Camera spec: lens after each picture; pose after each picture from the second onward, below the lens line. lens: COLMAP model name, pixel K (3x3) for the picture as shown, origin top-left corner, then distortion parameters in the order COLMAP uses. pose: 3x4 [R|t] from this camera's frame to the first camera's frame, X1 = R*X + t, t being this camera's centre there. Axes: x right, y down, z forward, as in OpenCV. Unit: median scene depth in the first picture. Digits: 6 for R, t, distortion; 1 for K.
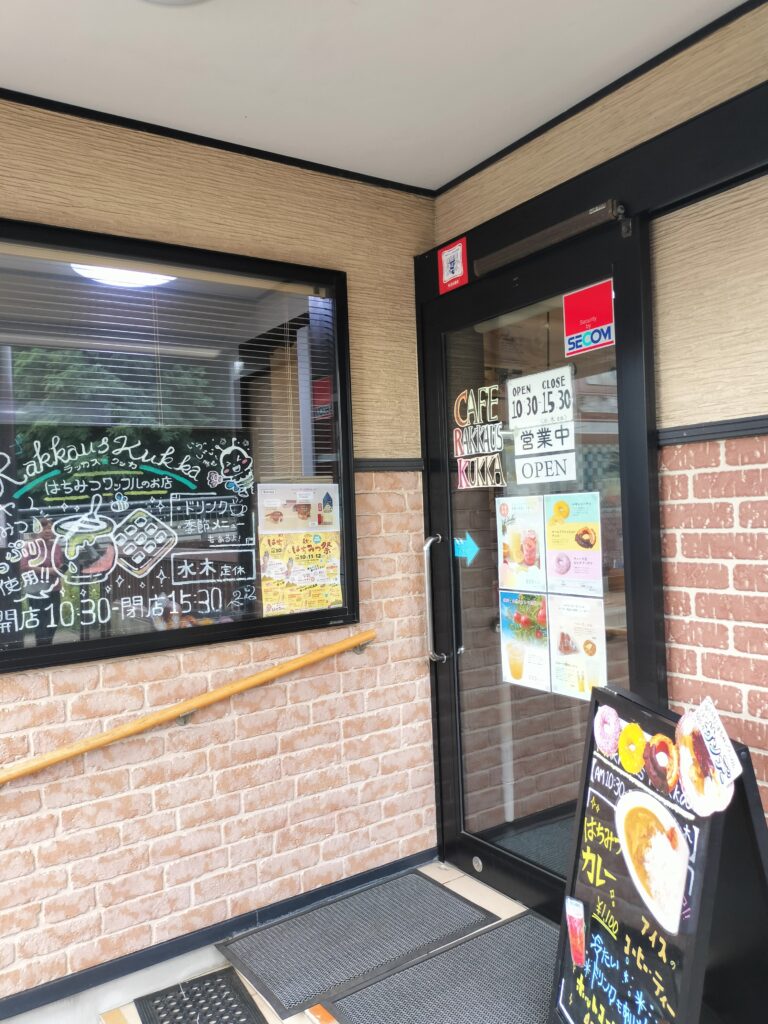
lens RADIAL K [[789.5, 0, 383.1], [0, 789.5, 513.3], [0, 0, 1]] dist [0.057837, -0.039538]
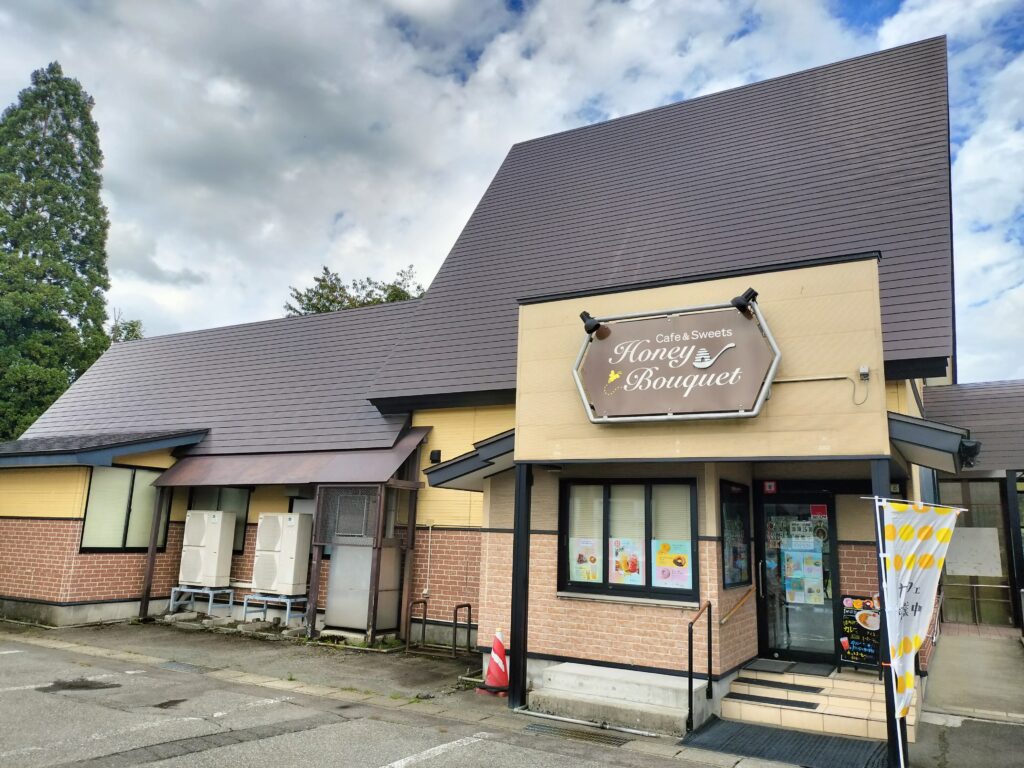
lens RADIAL K [[789.5, 0, 514.1], [0, 789.5, 380.2], [0, 0, 1]] dist [0.057837, -0.039538]
pose [[0.898733, 0.138880, 0.415923, -2.911370], [-0.059231, 0.978276, -0.198667, 0.012028], [-0.434478, 0.153913, 0.887434, -2.085314]]
